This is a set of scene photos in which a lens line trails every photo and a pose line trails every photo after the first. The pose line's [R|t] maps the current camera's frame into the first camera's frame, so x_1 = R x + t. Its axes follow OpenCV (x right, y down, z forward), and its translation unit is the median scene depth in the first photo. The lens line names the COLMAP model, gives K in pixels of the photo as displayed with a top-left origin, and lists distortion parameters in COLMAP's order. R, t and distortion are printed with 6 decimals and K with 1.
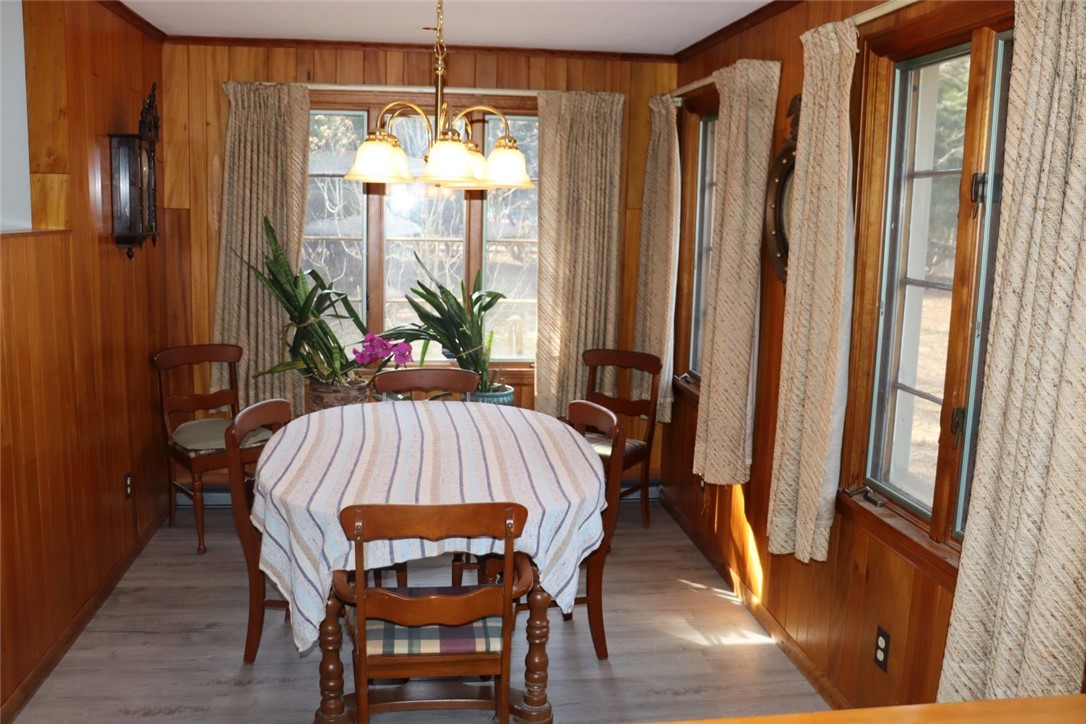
lens RADIAL K [[1015.1, 0, 535.1], [0, 1015.1, 369.1], [0, 0, 1]] dist [-0.113508, 0.000000]
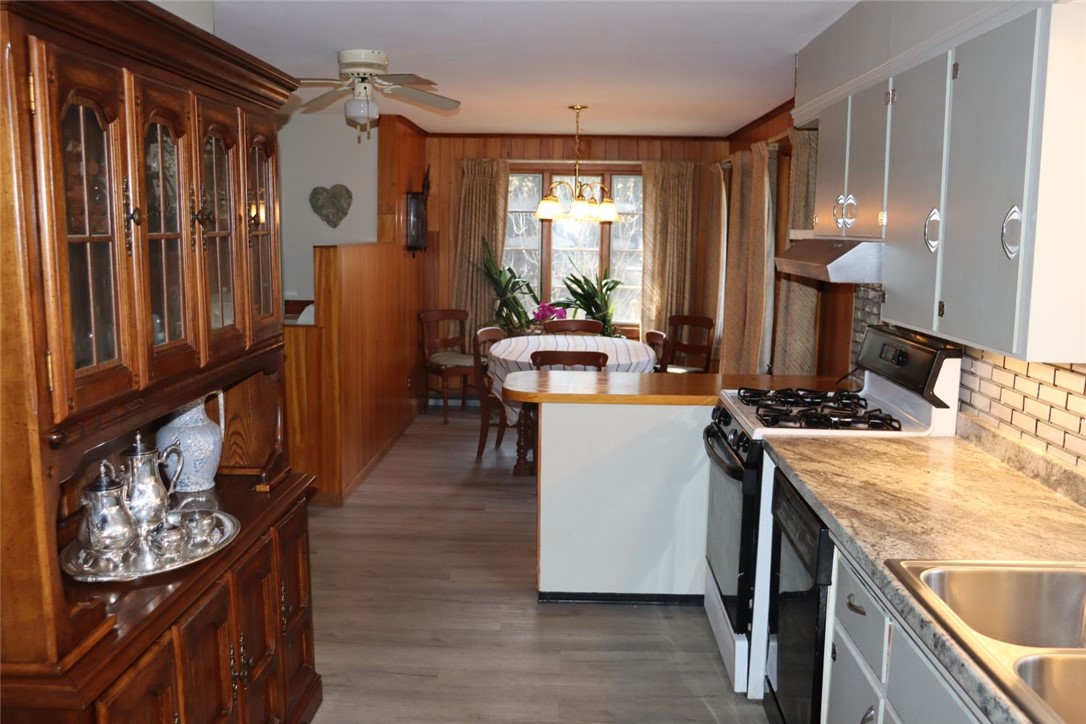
lens RADIAL K [[1015.1, 0, 542.8], [0, 1015.1, 357.1], [0, 0, 1]] dist [-0.113508, 0.000000]
pose [[0.988284, 0.011163, -0.152218, 0.099610], [-0.015684, 0.999470, -0.028533, 0.103138], [0.151819, 0.030586, 0.987935, -0.690712]]
